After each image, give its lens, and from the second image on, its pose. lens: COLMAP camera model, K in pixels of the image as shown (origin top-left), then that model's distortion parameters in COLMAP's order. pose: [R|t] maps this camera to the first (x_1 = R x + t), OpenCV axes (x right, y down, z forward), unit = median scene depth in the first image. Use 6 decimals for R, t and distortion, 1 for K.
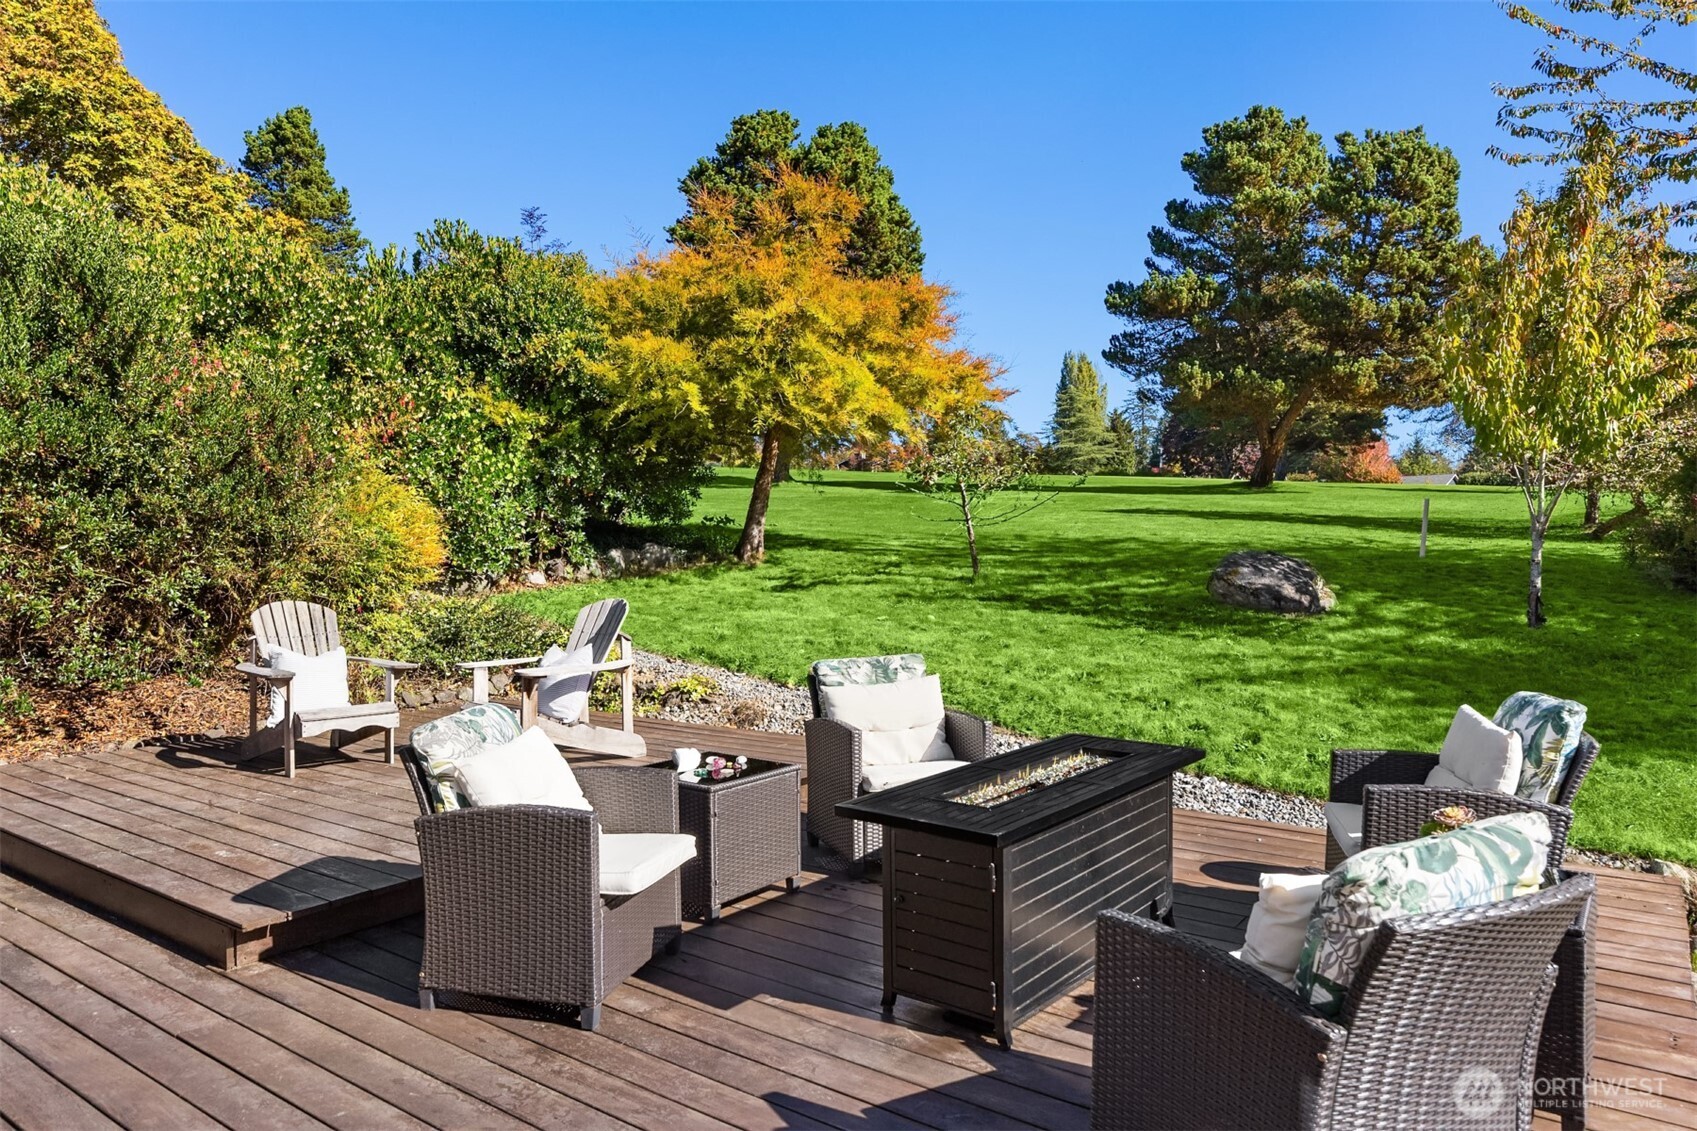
lens RADIAL K [[1119.9, 0, 835.0], [0, 1119.9, 563.5], [0, 0, 1]] dist [0.005772, -0.001157]
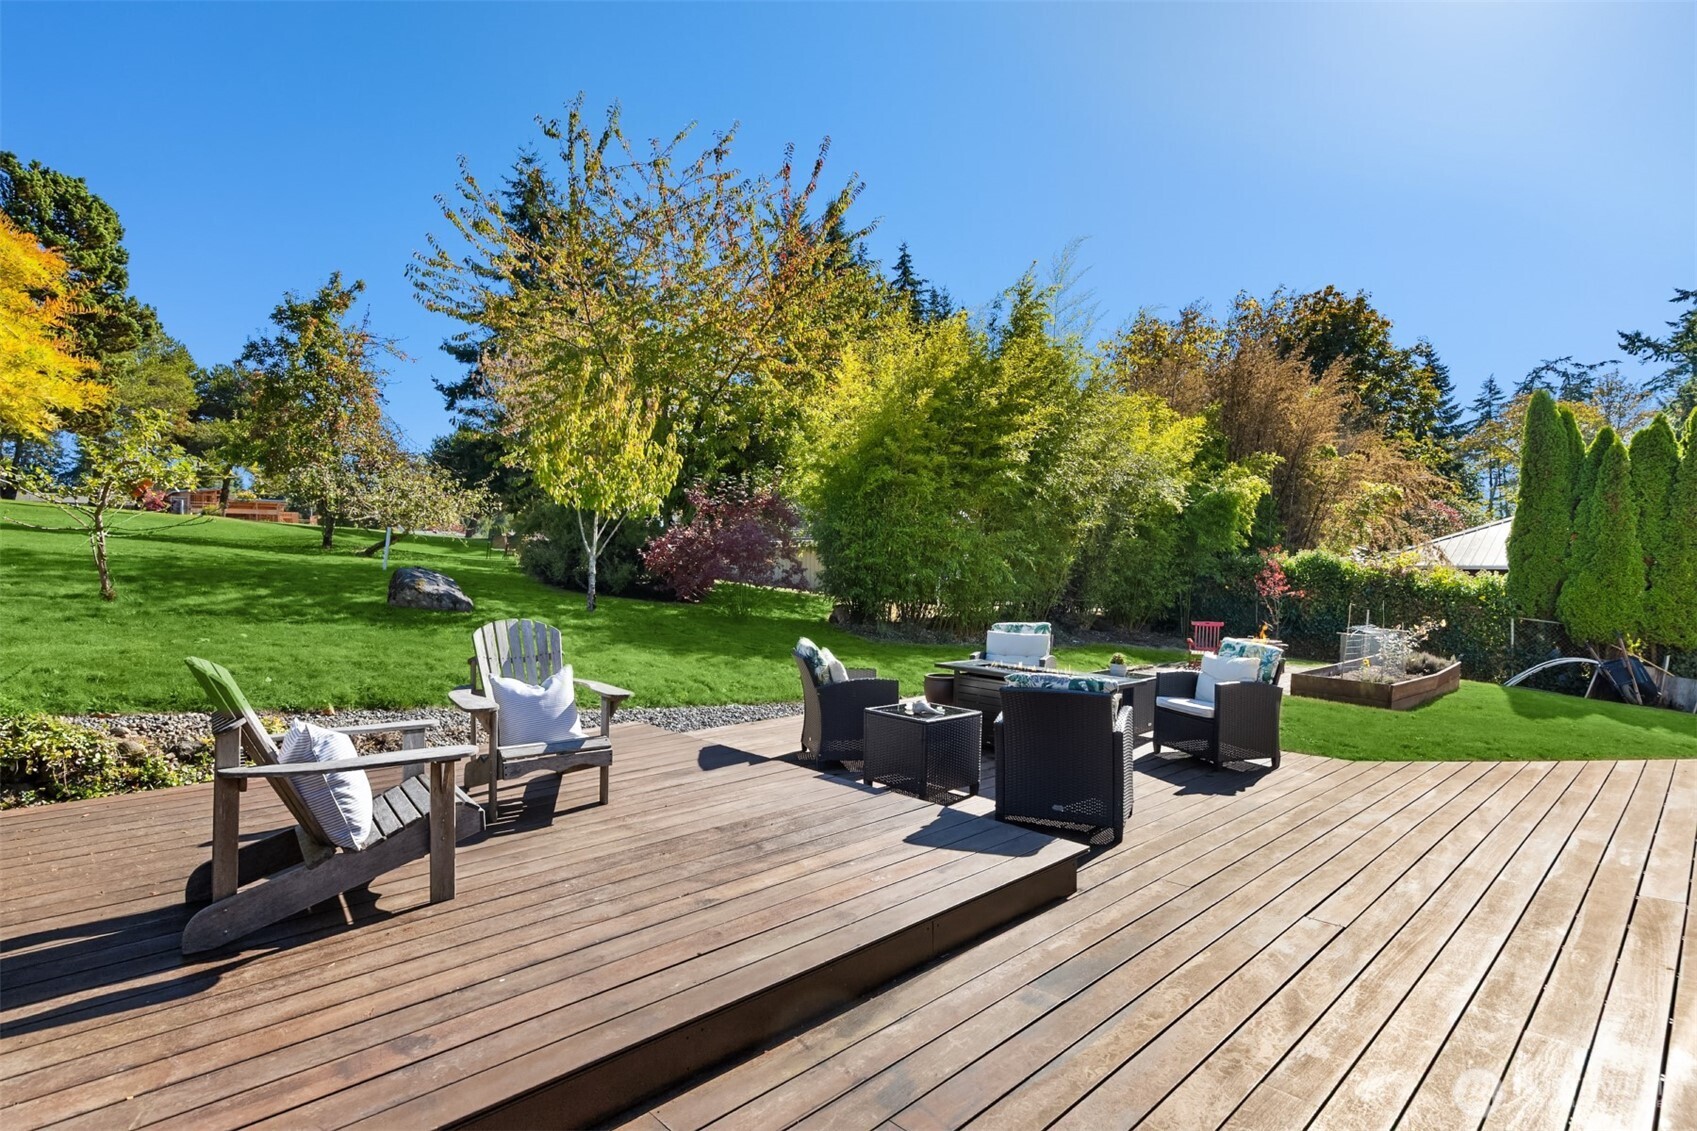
lens RADIAL K [[844.1, 0, 848.5], [0, 844.1, 565.5], [0, 0, 1]] dist [-0.000700, -0.001081]
pose [[0.167086, 0.003327, 0.985937, -0.437197], [0.004349, 0.999982, -0.004112, -0.004644], [-0.985933, 0.004975, 0.167068, 0.307434]]
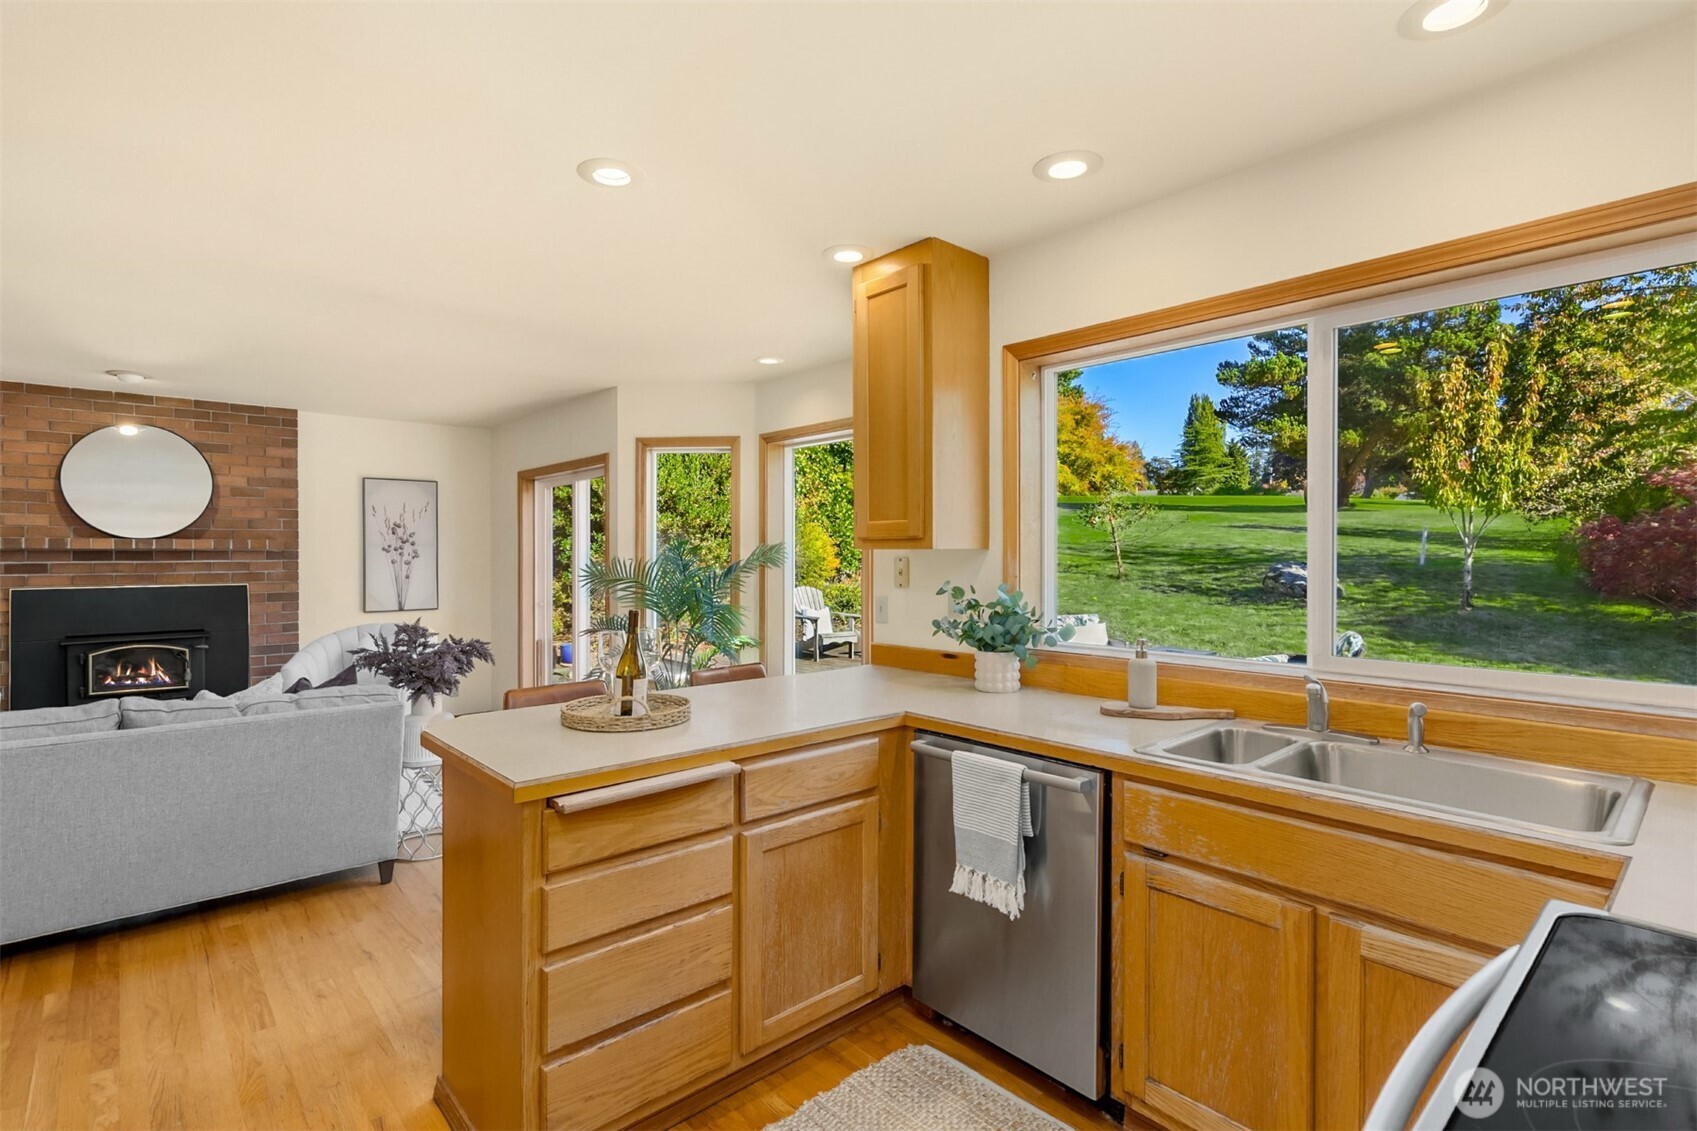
lens RADIAL K [[819.7, 0, 833.8], [0, 819.7, 557.0], [0, 0, 1]] dist [0.000123, 0.000352]
pose [[0.978239, 0.005470, -0.207408, -0.042556], [-0.005259, 0.999985, 0.001569, -0.015131], [0.207413, -0.000444, 0.978253, -0.314352]]
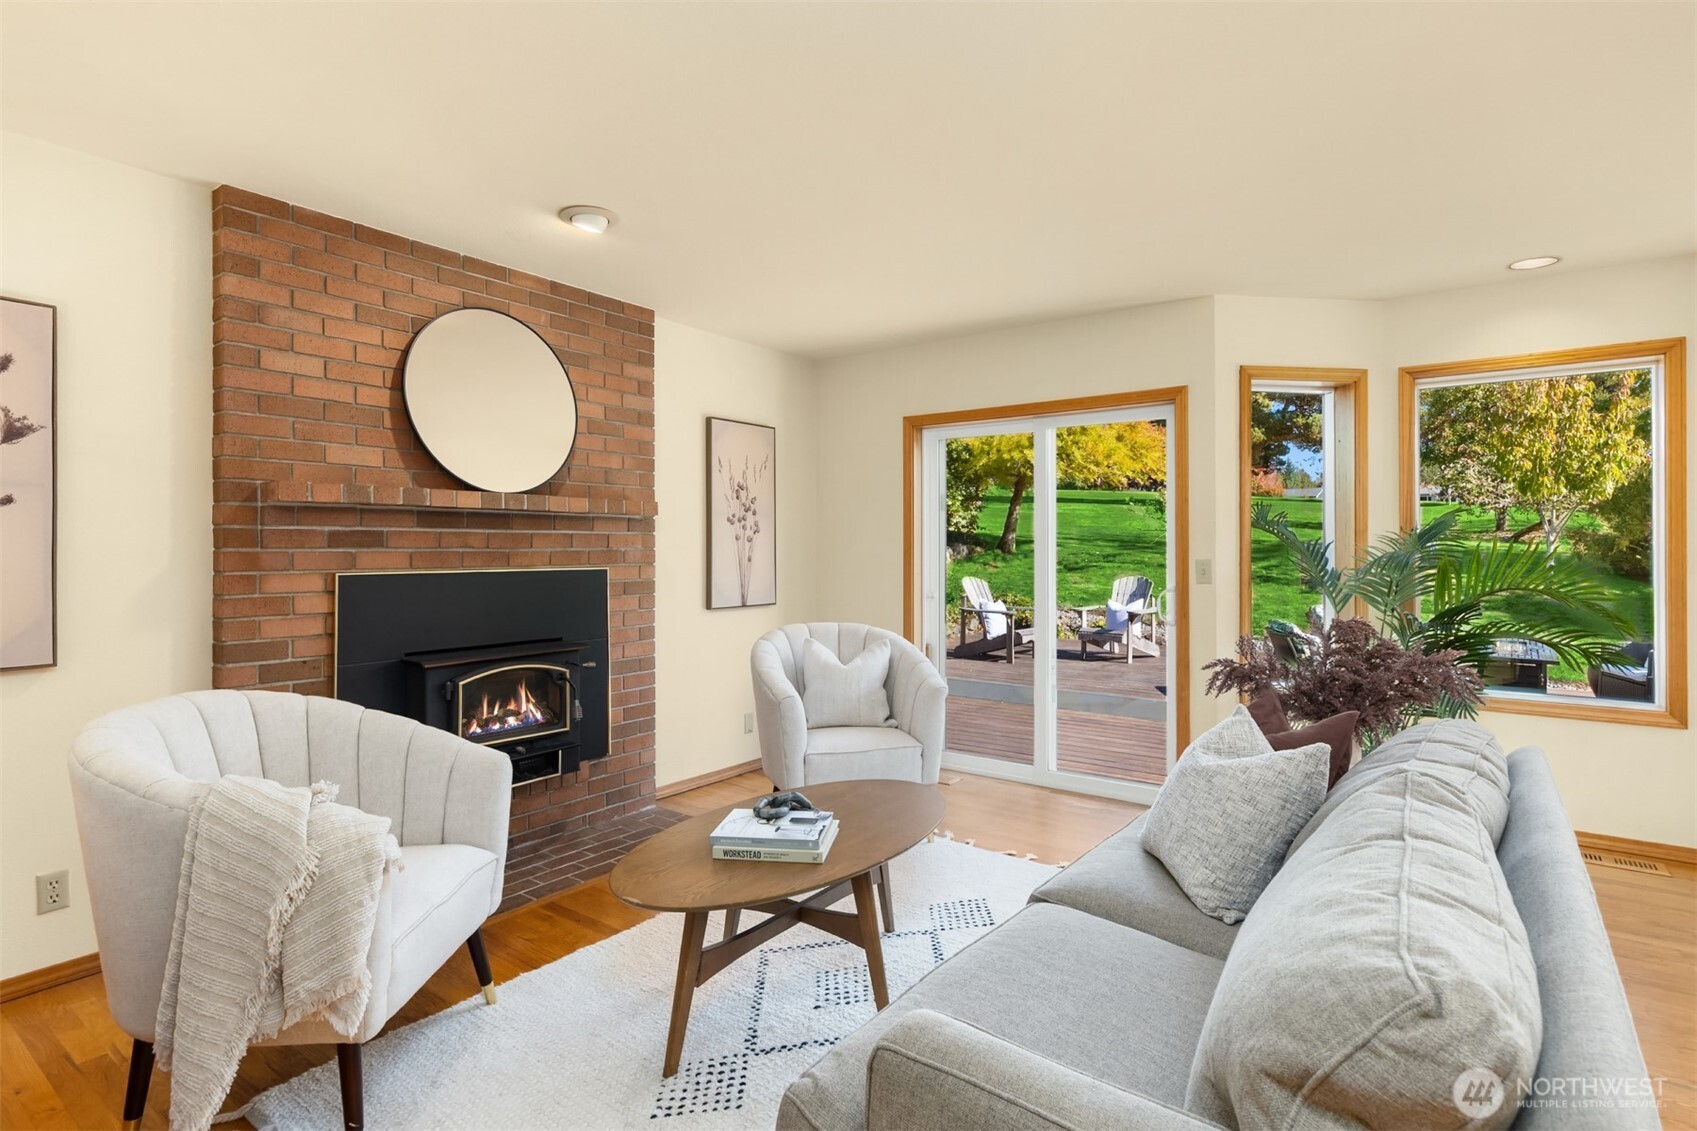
lens RADIAL K [[859.7, 0, 839.3], [0, 859.7, 548.3], [0, 0, 1]] dist [0.000258, -0.000668]
pose [[0.999969, 0.005576, 0.005560, -0.371493], [-0.005551, 0.999975, -0.004478, -0.003863], [-0.005585, 0.004447, 0.999975, -0.251524]]
